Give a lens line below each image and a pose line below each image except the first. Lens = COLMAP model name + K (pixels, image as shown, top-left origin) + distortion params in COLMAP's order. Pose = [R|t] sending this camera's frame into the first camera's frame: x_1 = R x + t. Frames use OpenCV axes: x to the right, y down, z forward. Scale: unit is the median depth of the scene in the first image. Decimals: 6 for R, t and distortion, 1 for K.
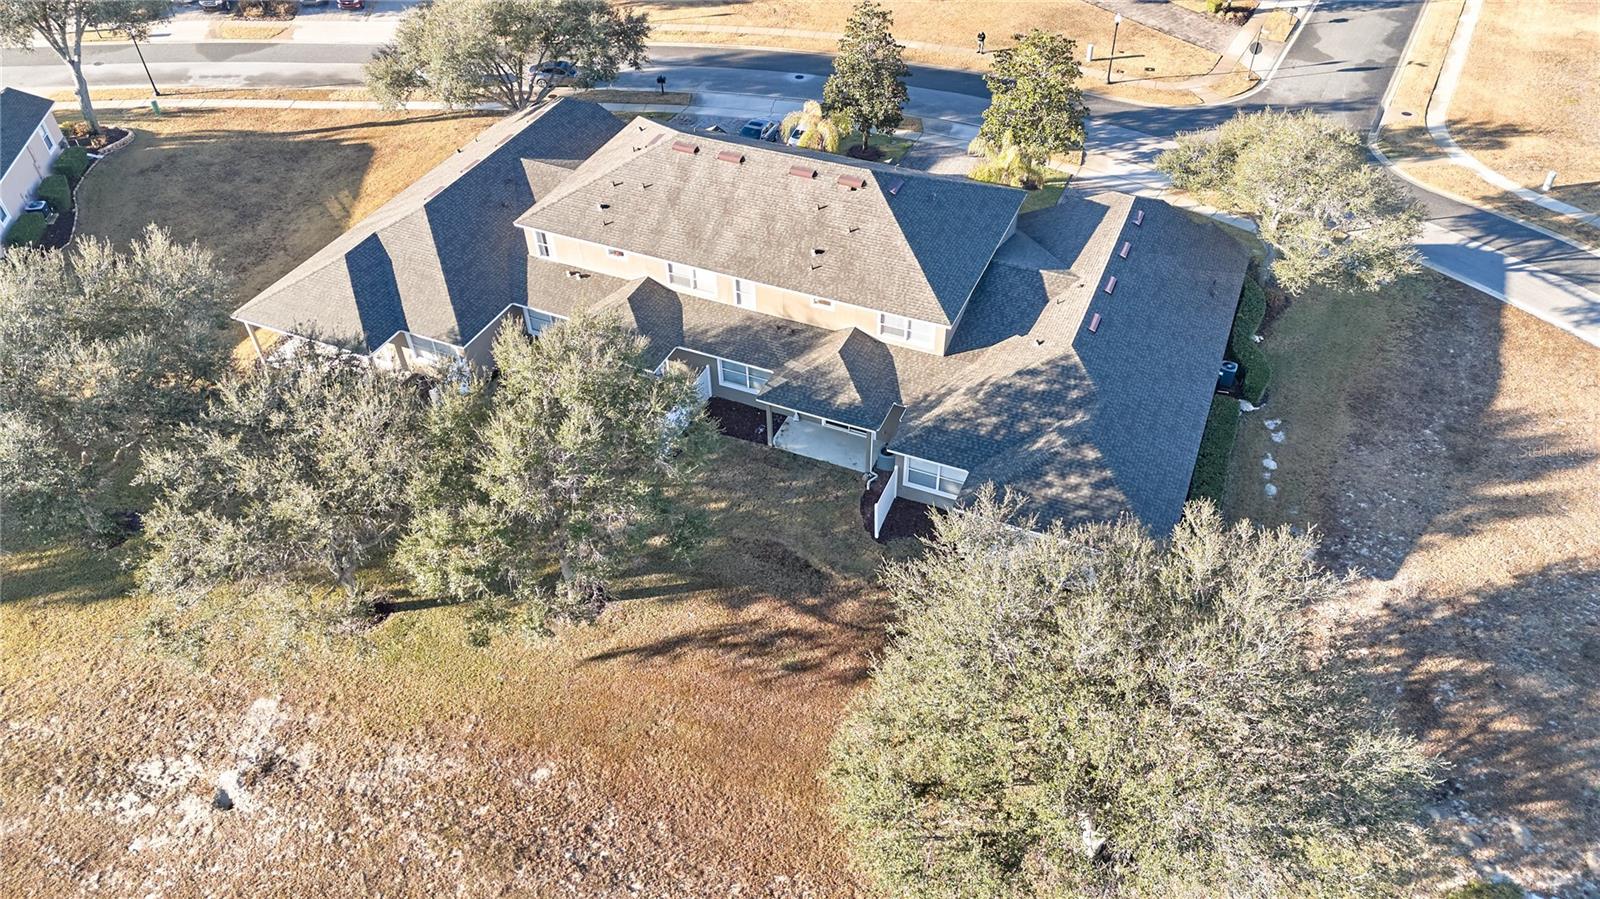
lens RADIAL K [[1084.1, 0, 804.5], [0, 1084.1, 475.2], [0, 0, 1]] dist [0.093881, -0.078921]
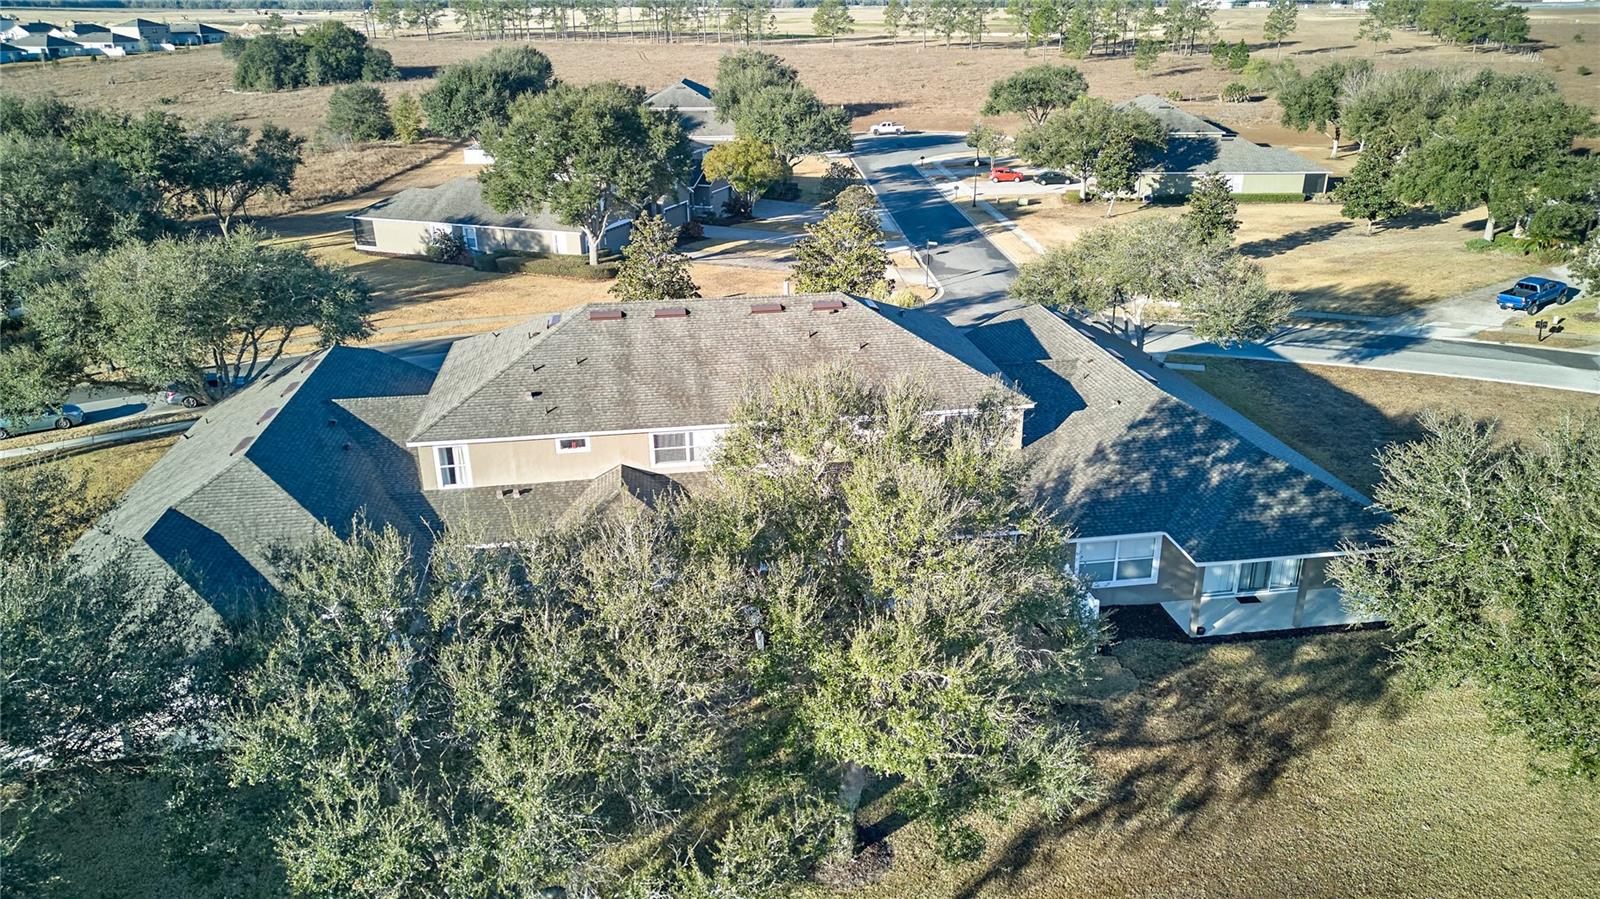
lens RADIAL K [[1116.7, 0, 802.2], [0, 1116.7, 449.3], [0, 0, 1]] dist [0.054805, -0.037504]
pose [[0.847186, -0.191569, 0.495558, -0.437362], [0.364198, 0.888503, -0.279147, 0.070617], [-0.386829, 0.416971, 0.822496, 0.335893]]
